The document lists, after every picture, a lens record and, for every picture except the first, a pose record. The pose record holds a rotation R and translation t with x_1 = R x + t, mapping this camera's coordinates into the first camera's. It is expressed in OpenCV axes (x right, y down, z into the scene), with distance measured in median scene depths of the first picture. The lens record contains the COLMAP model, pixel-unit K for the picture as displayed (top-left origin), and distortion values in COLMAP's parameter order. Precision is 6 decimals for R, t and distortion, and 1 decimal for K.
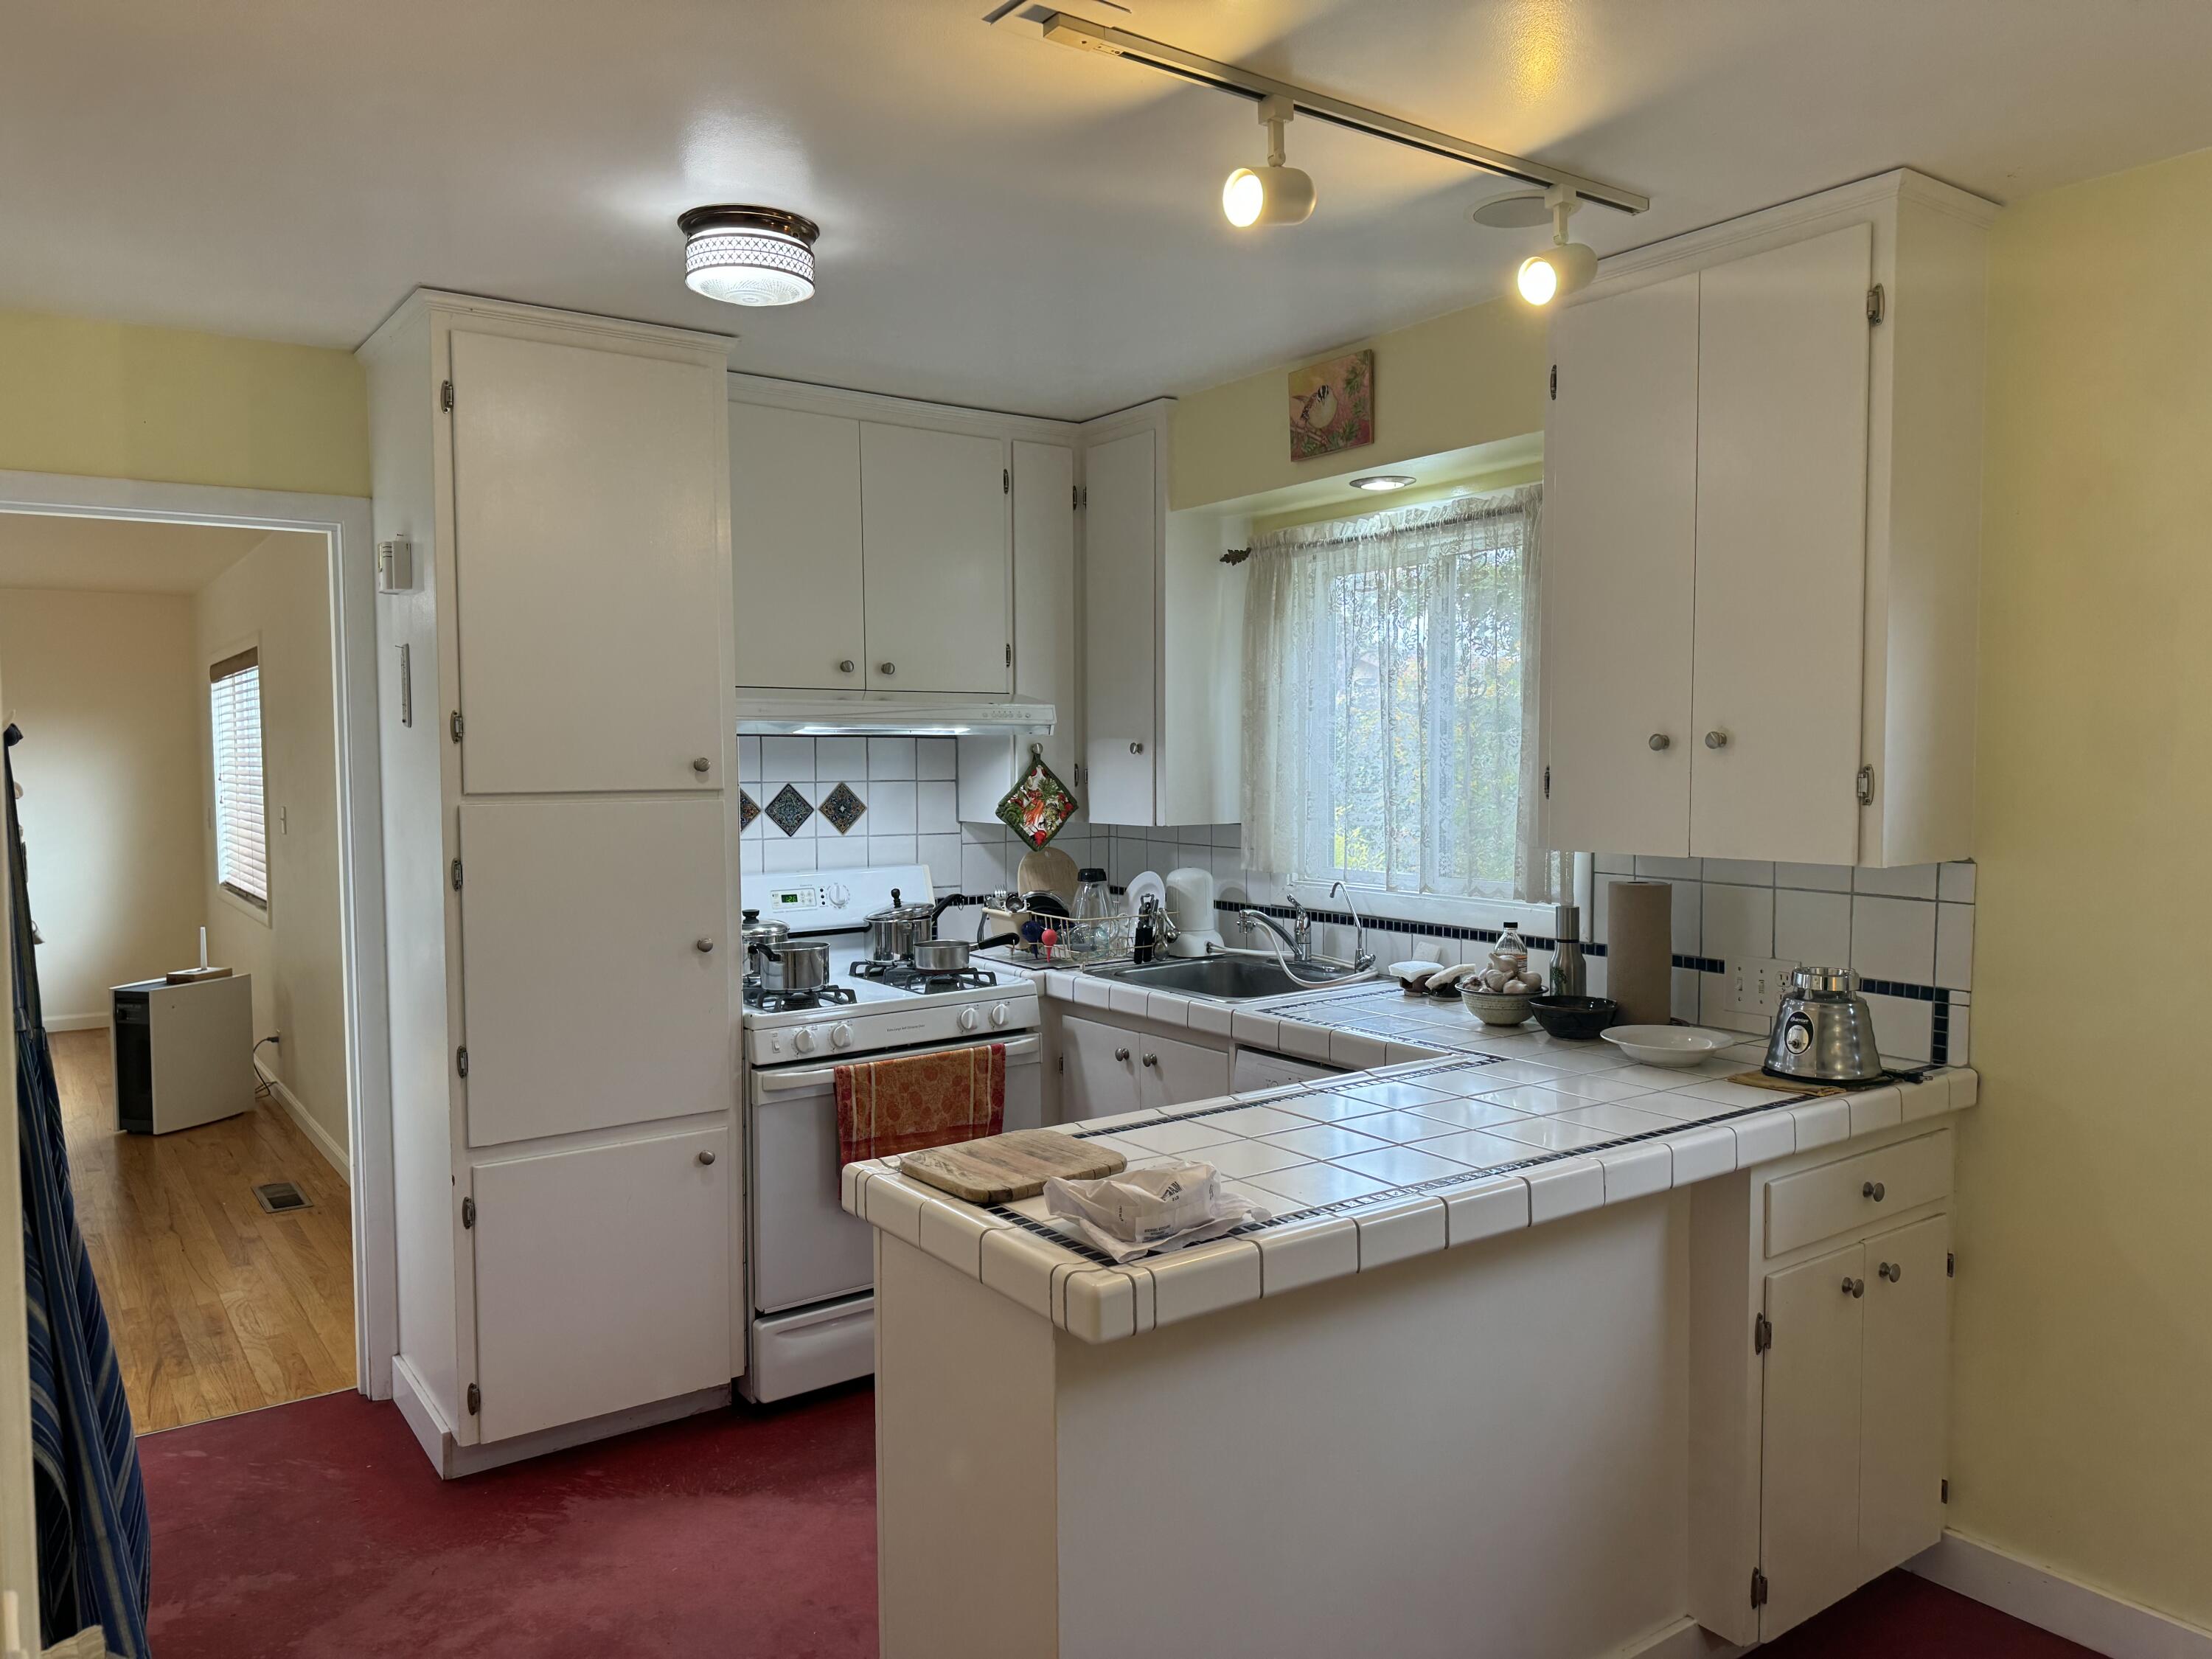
lens RADIAL K [[1554.4, 0, 1090.7], [0, 1554.4, 823.1], [0, 0, 1]] dist [0.007236, -0.012199]
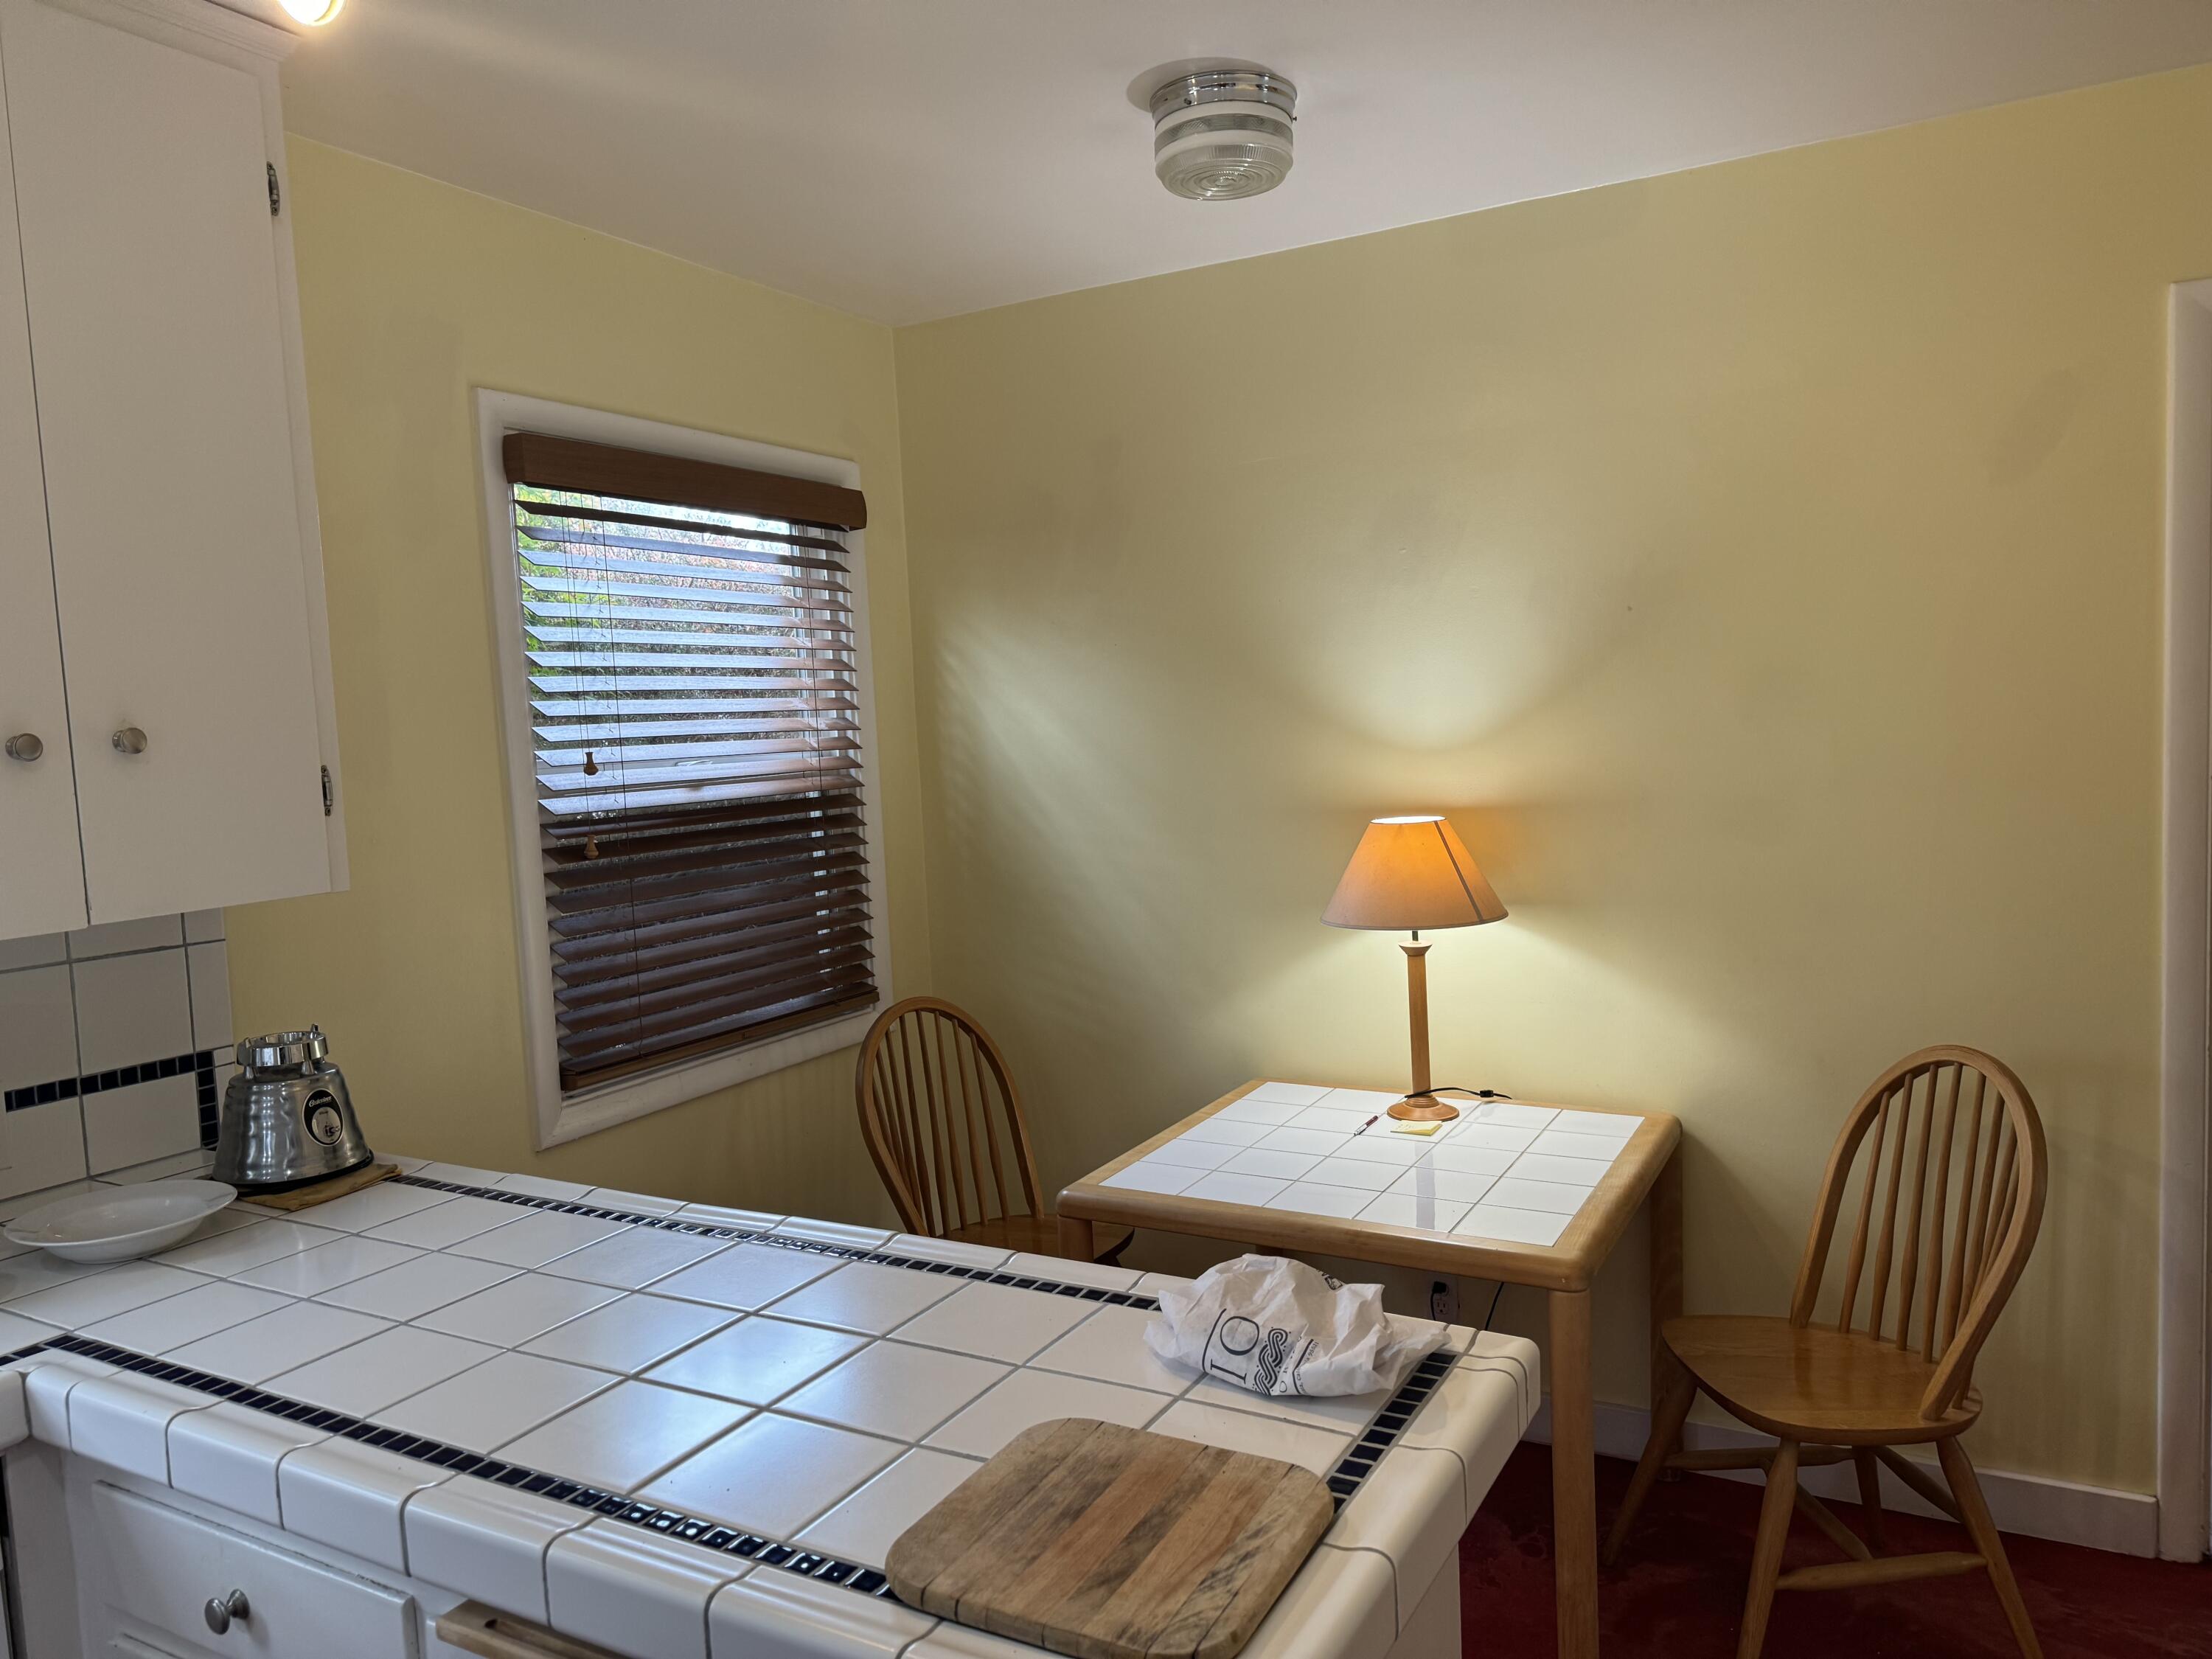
lens RADIAL K [[1599.1, 0, 1094.1], [0, 1599.1, 807.1], [0, 0, 1]] dist [0.103740, -0.122470]
pose [[-0.454155, -0.026914, 0.890516, -0.285591], [0.093572, 0.992574, 0.077719, -0.028352], [-0.885995, 0.118624, -0.448265, 0.693195]]
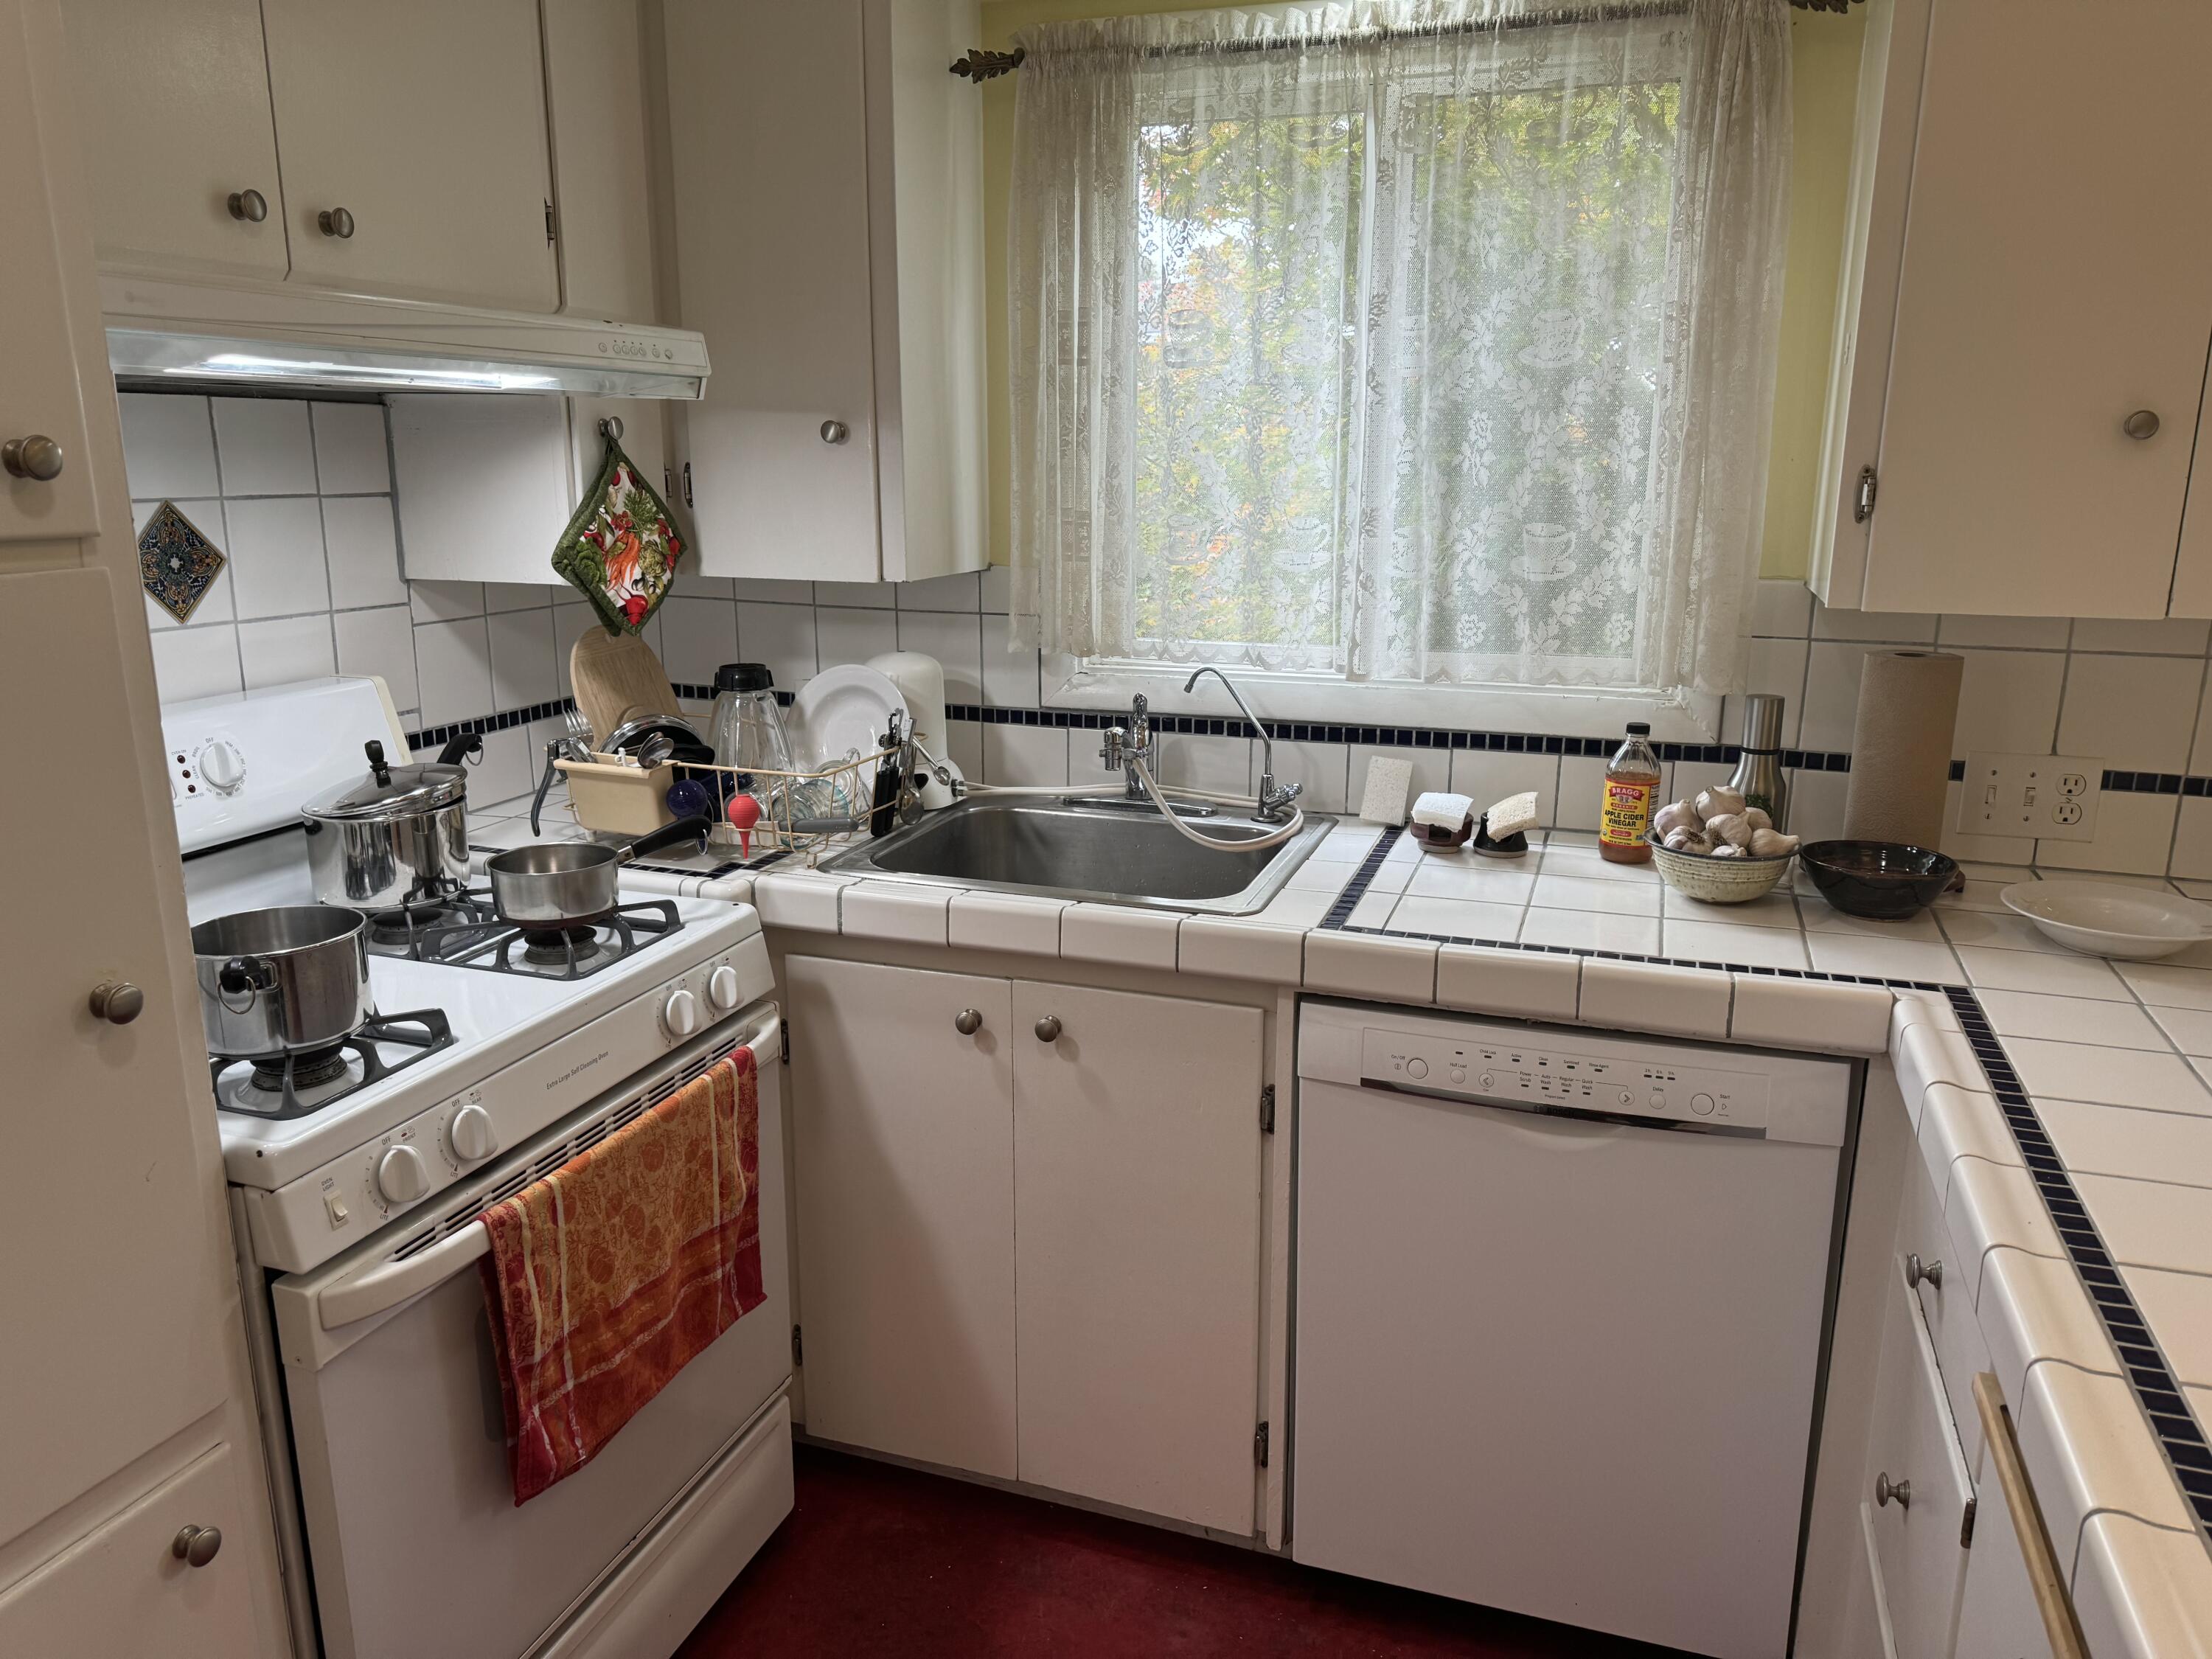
lens RADIAL K [[1599.1, 0, 1094.1], [0, 1599.1, 807.1], [0, 0, 1]] dist [0.103740, -0.122470]
pose [[0.812167, -0.119964, 0.570958, -0.239598], [0.020126, 0.983810, 0.178080, -0.019755], [-0.583077, -0.133140, 0.801433, 0.521878]]
